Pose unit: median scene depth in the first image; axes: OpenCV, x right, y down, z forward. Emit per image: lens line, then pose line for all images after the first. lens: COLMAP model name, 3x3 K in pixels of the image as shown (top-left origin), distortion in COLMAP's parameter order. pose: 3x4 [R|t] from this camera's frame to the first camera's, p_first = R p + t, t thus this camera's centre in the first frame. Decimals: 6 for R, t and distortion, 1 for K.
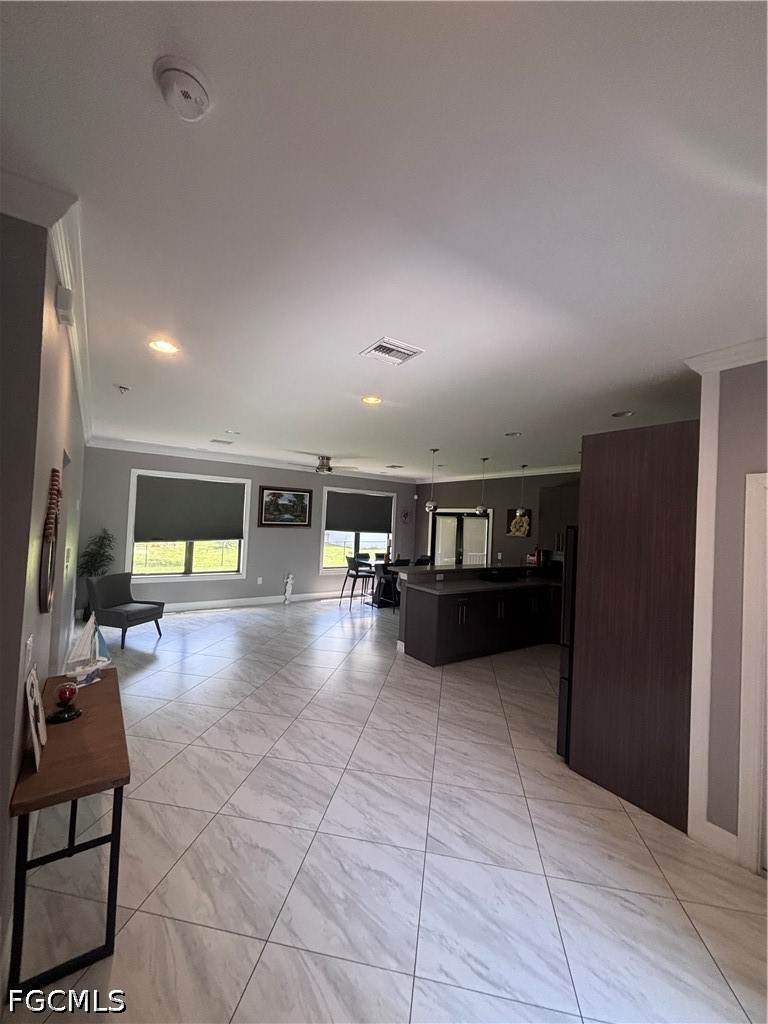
lens RADIAL K [[414.5, 0, 388.4], [0, 414.5, 499.3], [0, 0, 1]] dist [0.001642, 0.000452]
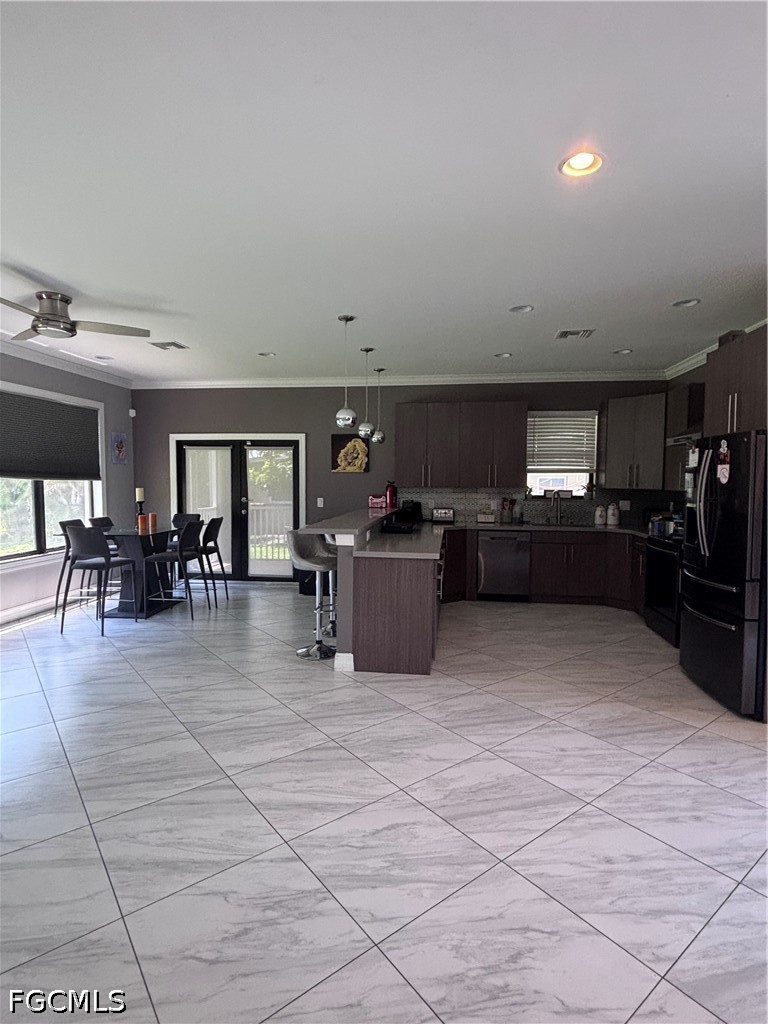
lens RADIAL K [[527.1, 0, 384.0], [0, 527.1, 512.0], [0, 0, 1]] dist [-0.003831, -0.000578]
pose [[0.669361, -0.084968, 0.738062, -0.442859], [-0.016796, 0.991454, 0.129371, 0.053519], [-0.742747, -0.098993, 0.662214, 0.484966]]
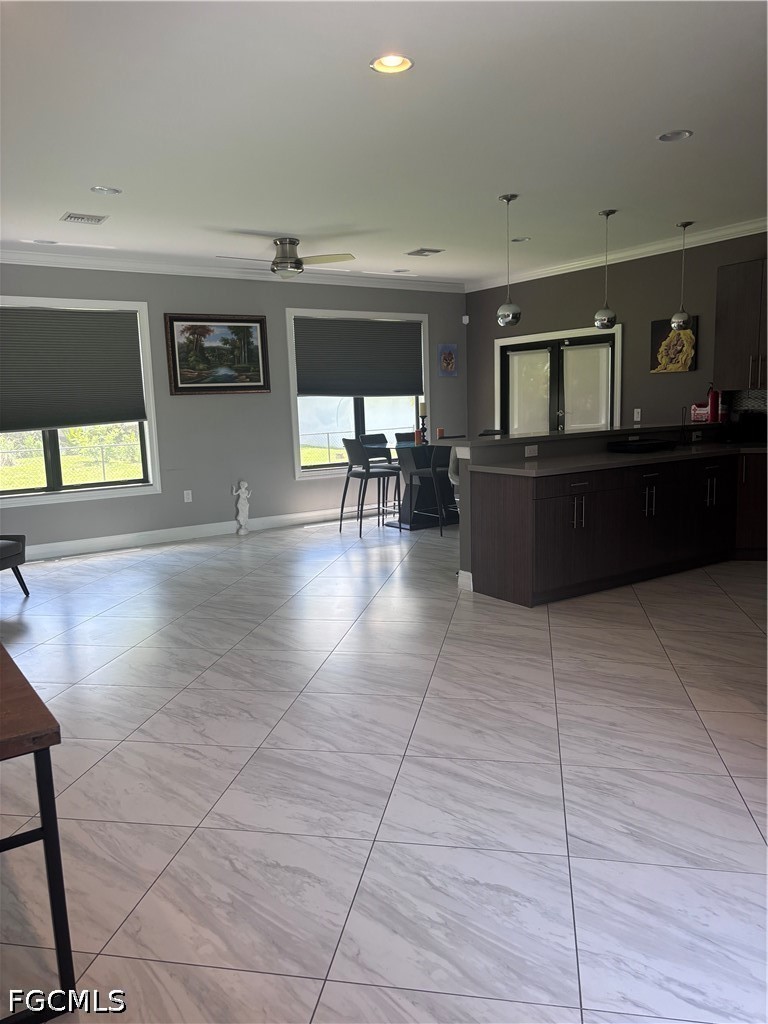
lens RADIAL K [[781.7, 0, 388.6], [0, 781.7, 512.6], [0, 0, 1]] dist [0.005880, -0.002700]
pose [[0.996826, -0.074986, -0.026729, -0.037066], [0.078756, 0.977897, 0.193688, 0.060256], [0.011614, -0.195178, 0.980699, 0.009895]]
